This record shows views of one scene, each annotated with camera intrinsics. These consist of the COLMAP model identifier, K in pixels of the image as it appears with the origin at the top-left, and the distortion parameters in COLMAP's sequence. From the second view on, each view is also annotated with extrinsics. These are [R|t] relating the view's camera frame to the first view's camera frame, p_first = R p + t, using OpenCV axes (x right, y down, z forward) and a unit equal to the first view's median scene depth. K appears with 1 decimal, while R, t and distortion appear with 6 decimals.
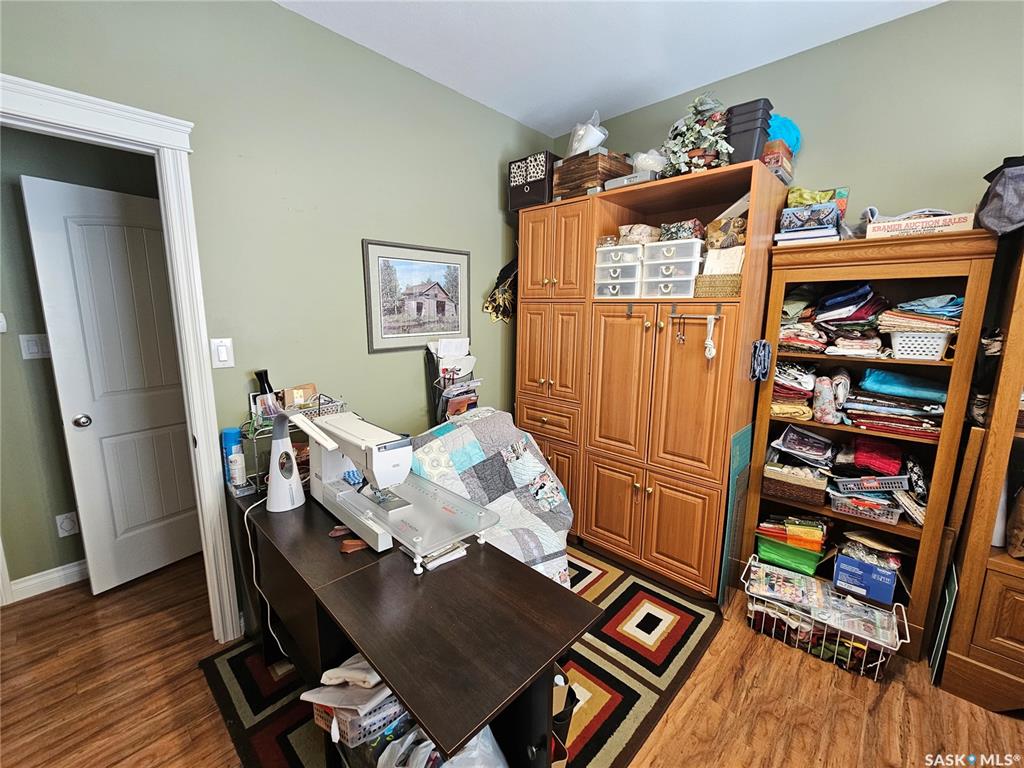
lens RADIAL K [[419.9, 0, 508.6], [0, 419.9, 380.2], [0, 0, 1]] dist [-0.002870, 0.000669]
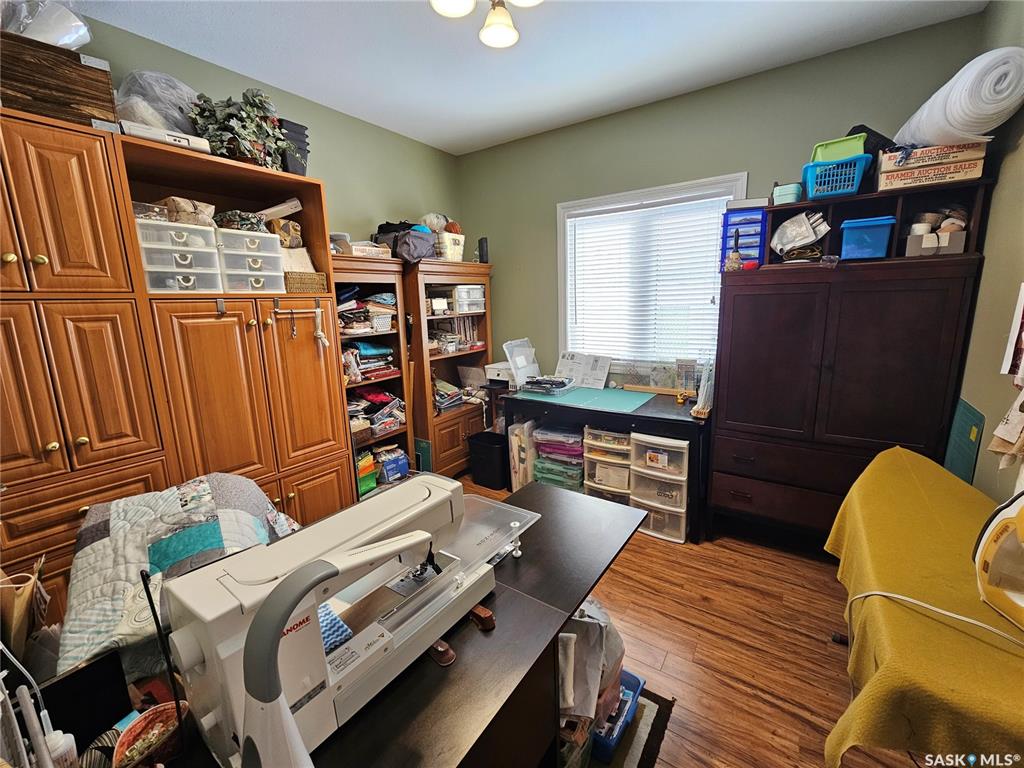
lens RADIAL K [[419.9, 0, 510.3], [0, 419.9, 381.1], [0, 0, 1]] dist [-0.002870, 0.000669]
pose [[-0.157908, -0.189910, 0.969020, -0.705622], [0.190587, 0.957018, 0.218615, -0.114851], [-0.968887, 0.219204, -0.114926, 0.658190]]
